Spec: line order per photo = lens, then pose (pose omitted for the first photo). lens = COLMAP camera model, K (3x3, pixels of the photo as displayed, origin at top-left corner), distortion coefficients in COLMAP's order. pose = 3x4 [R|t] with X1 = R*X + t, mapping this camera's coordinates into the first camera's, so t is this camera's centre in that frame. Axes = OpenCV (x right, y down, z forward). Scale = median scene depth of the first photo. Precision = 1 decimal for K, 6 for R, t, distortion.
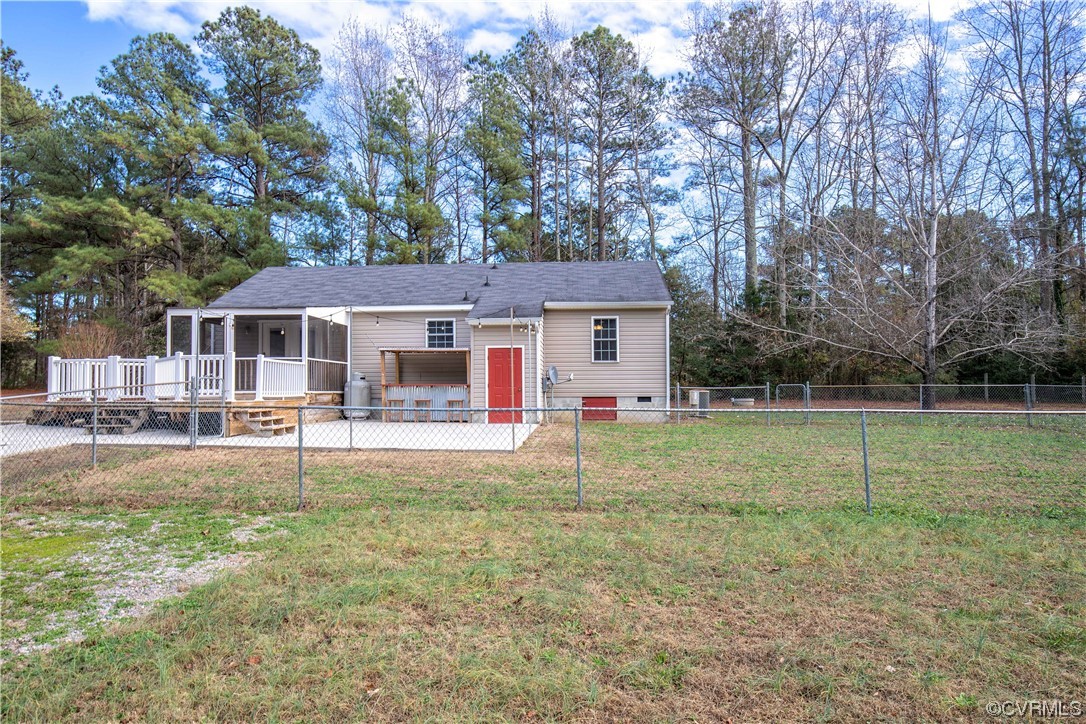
lens RADIAL K [[682.8, 0, 541.9], [0, 682.8, 365.6], [0, 0, 1]] dist [-0.004934, -0.001106]
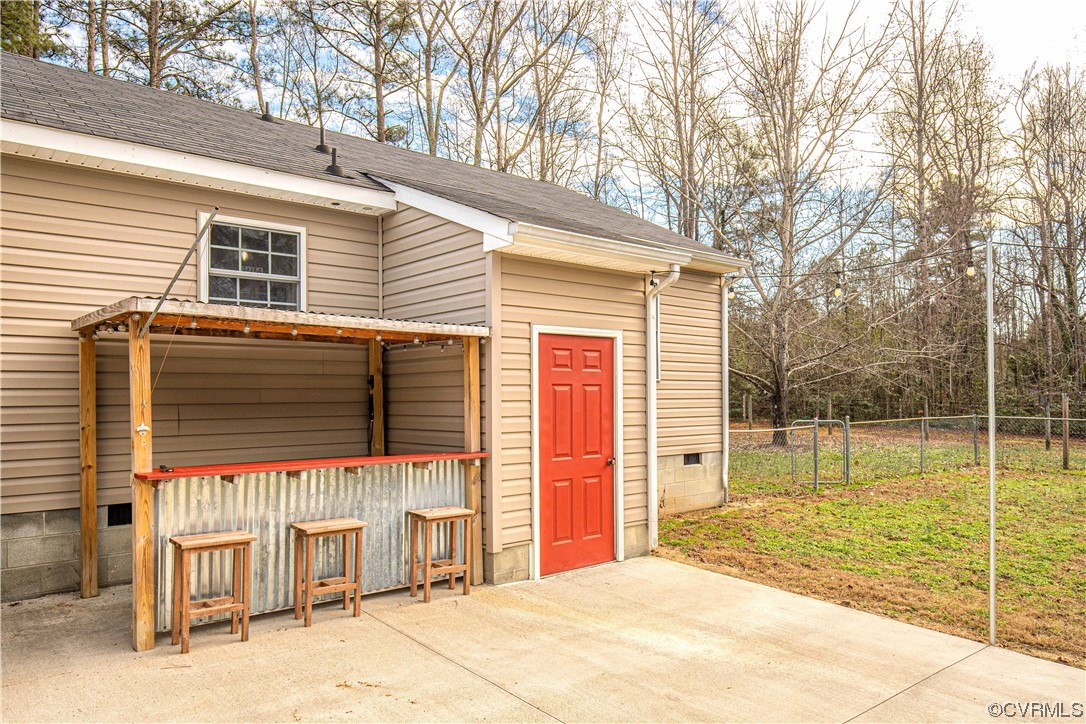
lens RADIAL K [[740.9, 0, 538.9], [0, 740.9, 390.1], [0, 0, 1]] dist [-0.002747, 0.000153]
pose [[0.710540, 0.004277, 0.703644, -0.290237], [-0.020778, 0.999673, 0.014904, -0.004331], [-0.703350, -0.025210, 0.710396, 0.707693]]
